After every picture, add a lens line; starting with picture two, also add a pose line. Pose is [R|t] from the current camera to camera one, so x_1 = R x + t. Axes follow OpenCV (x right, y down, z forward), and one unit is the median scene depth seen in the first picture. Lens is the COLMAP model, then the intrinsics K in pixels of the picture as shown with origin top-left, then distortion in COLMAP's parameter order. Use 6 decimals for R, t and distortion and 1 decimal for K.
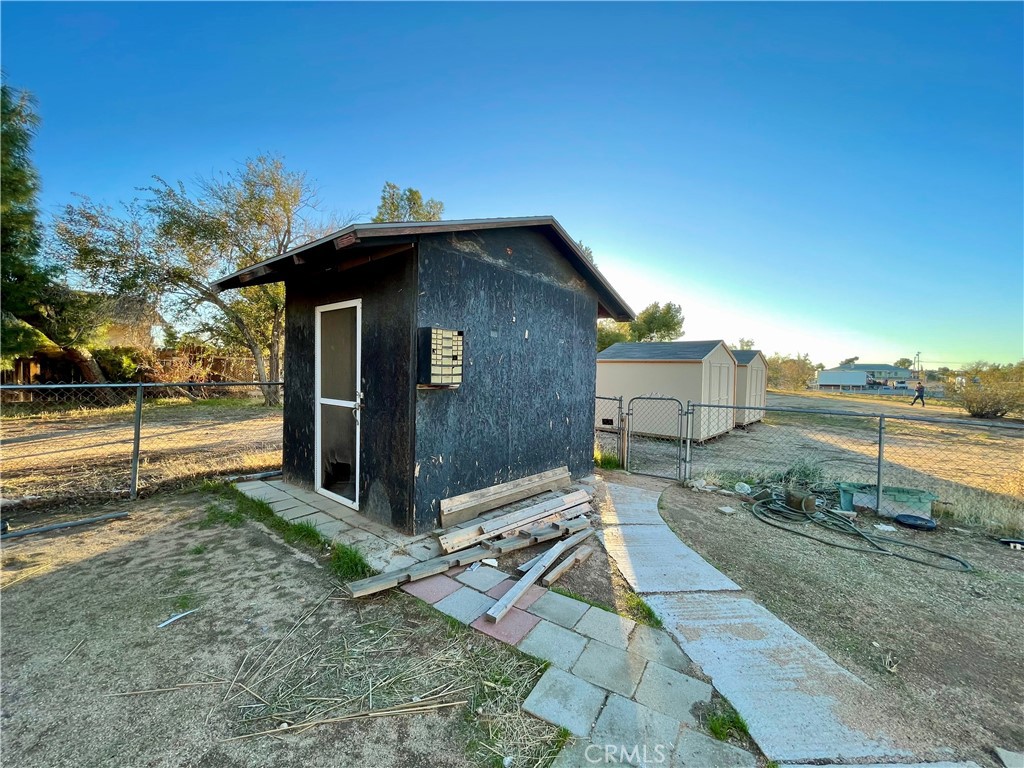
lens RADIAL K [[416.5, 0, 511.9], [0, 416.5, 380.8], [0, 0, 1]] dist [-0.001239, -0.000107]
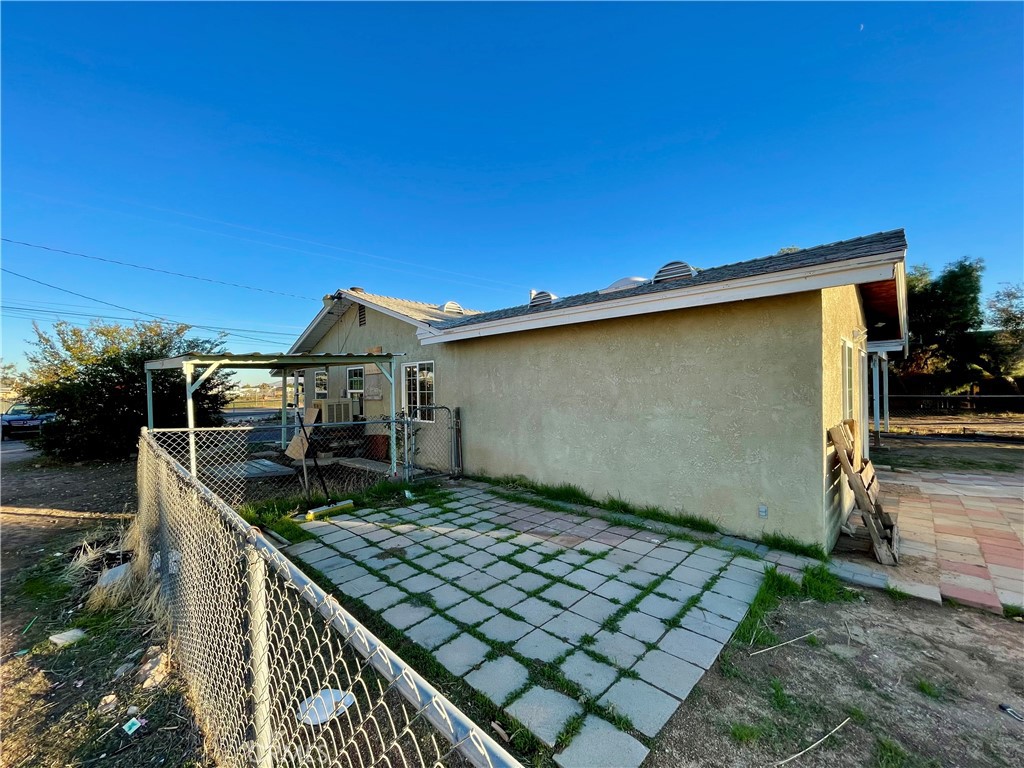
lens RADIAL K [[416.5, 0, 509.7], [0, 416.5, 383.2], [0, 0, 1]] dist [-0.001239, -0.000107]
pose [[-0.092539, -0.026278, -0.995362, 0.860517], [-0.009487, 0.999630, -0.025509, 0.010453], [0.995664, 0.007082, -0.092754, -0.885920]]
